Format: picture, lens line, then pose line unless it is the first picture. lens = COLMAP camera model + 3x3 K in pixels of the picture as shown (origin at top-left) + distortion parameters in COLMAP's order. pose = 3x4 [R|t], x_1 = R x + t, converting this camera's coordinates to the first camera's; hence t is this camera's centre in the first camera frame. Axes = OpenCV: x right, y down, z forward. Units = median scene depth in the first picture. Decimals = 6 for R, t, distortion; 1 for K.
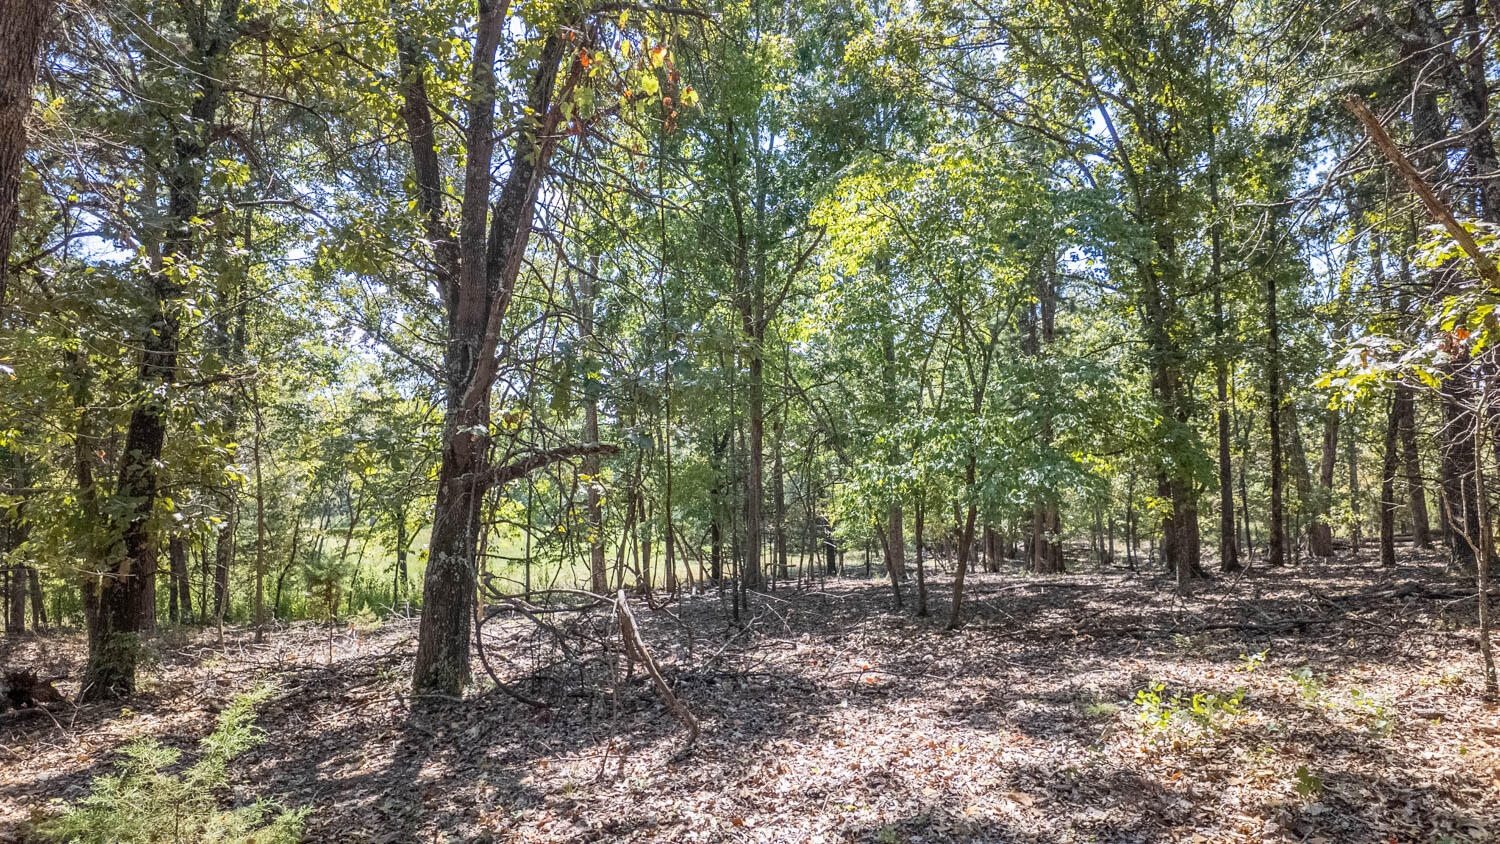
lens RADIAL K [[872.0, 0, 748.7], [0, 872.0, 398.1], [0, 0, 1]] dist [0.020855, -0.026172]
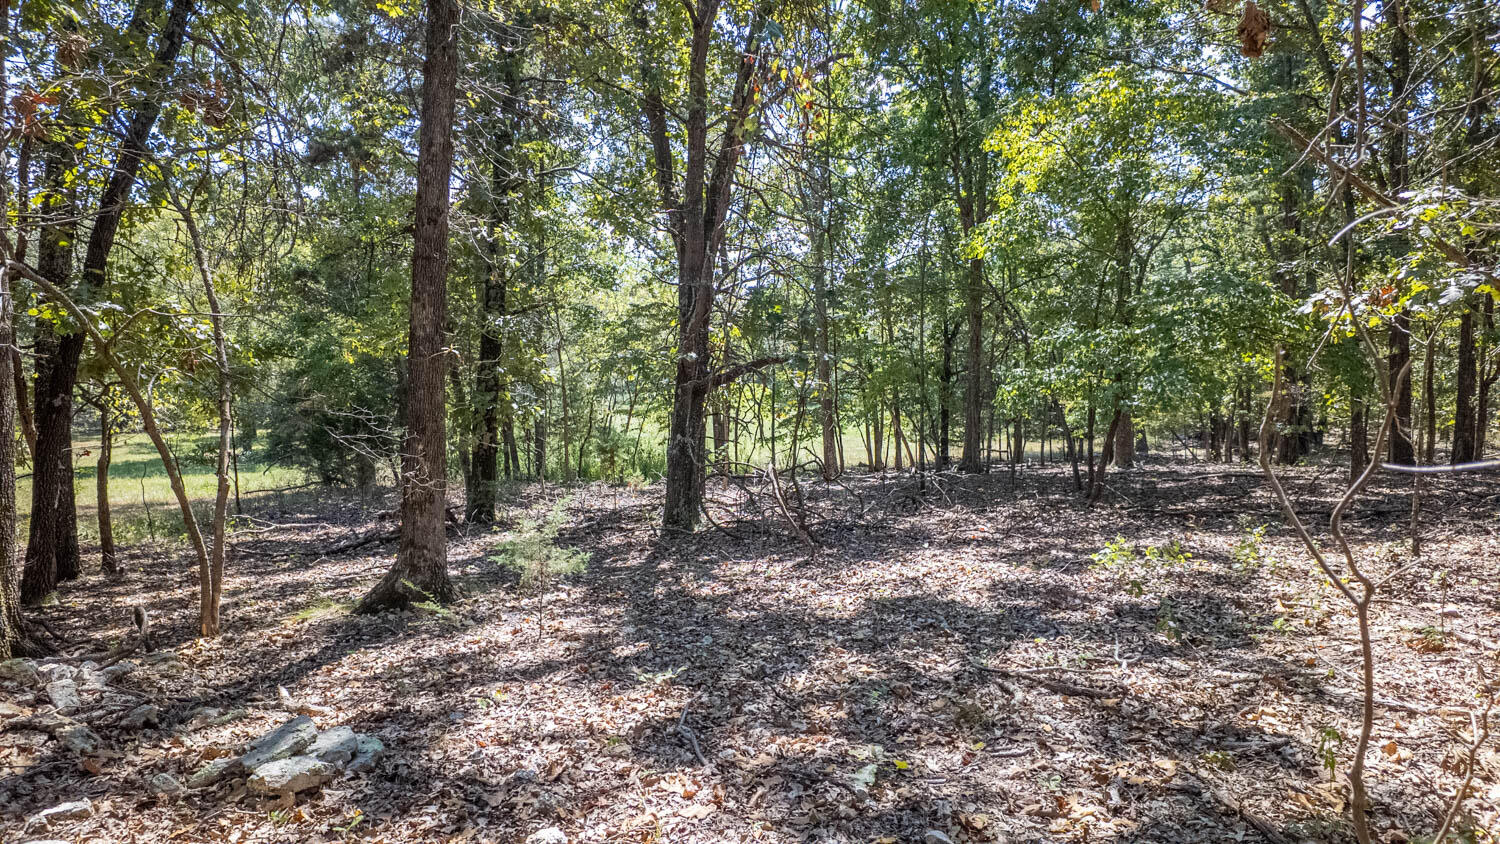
lens RADIAL K [[872.0, 0, 748.7], [0, 872.0, 398.1], [0, 0, 1]] dist [0.020855, -0.026172]
pose [[0.956192, 0.013106, -0.292447, 0.112695], [0.026599, 0.990975, 0.131380, -0.043100], [0.291530, -0.133403, 0.947214, -0.200720]]
